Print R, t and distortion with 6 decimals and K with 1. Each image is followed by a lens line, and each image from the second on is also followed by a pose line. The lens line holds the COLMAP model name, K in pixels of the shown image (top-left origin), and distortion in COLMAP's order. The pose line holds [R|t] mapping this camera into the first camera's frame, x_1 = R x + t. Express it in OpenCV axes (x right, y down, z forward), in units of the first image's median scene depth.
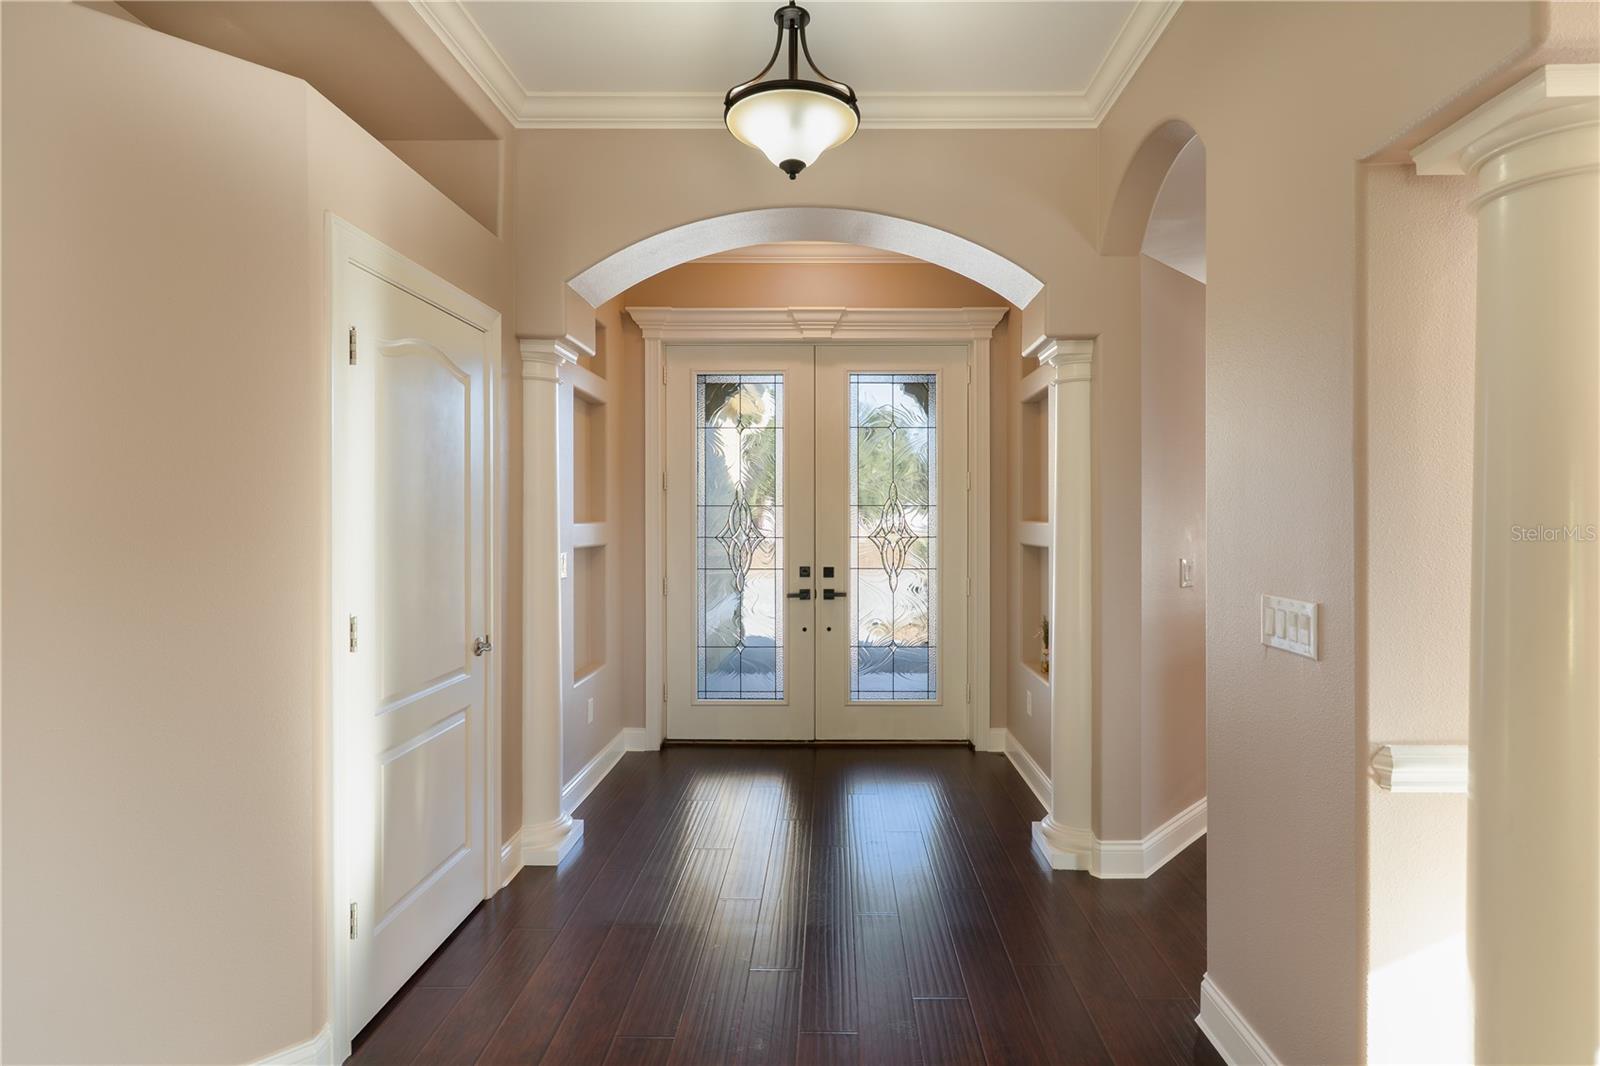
lens RADIAL K [[779.1, 0, 811.9], [0, 779.1, 516.0], [0, 0, 1]] dist [0.006670, -0.000441]
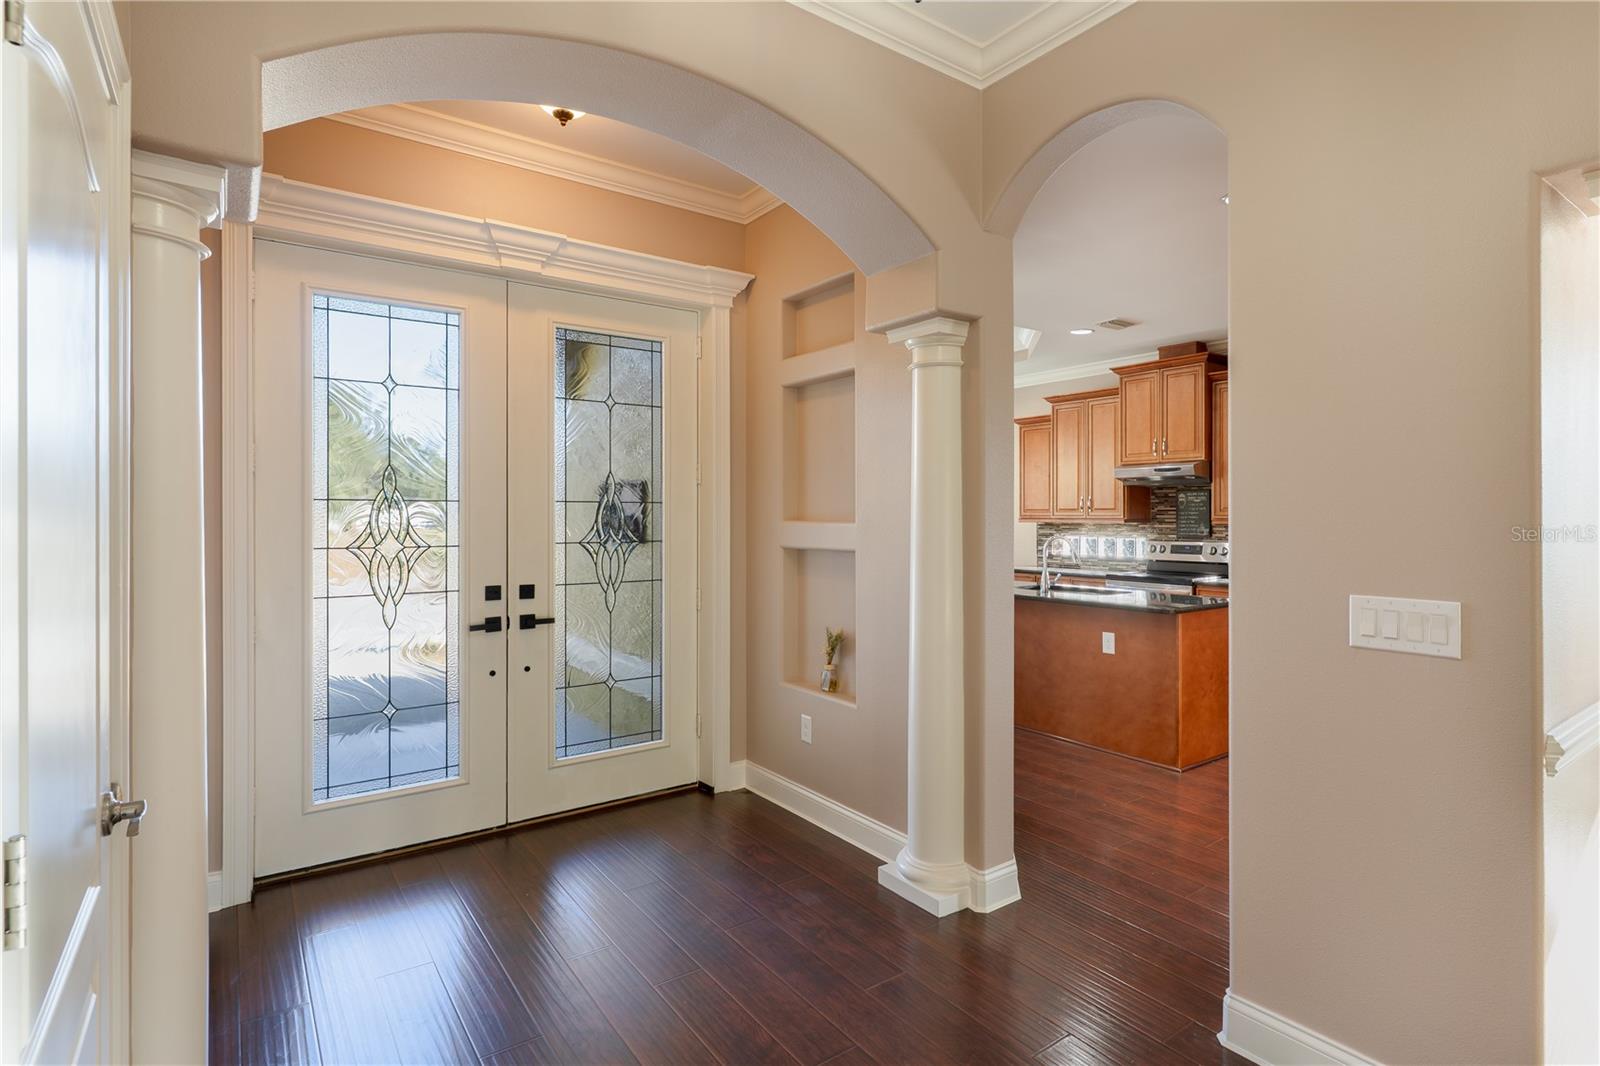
lens RADIAL K [[809.3, 0, 840.8], [0, 809.3, 517.1], [0, 0, 1]] dist [0.001222, 0.000788]
pose [[0.796205, -0.000133, 0.605027, -0.211139], [-0.001221, 0.999998, 0.001827, -0.000244], [-0.605026, -0.002194, 0.796203, 0.217157]]
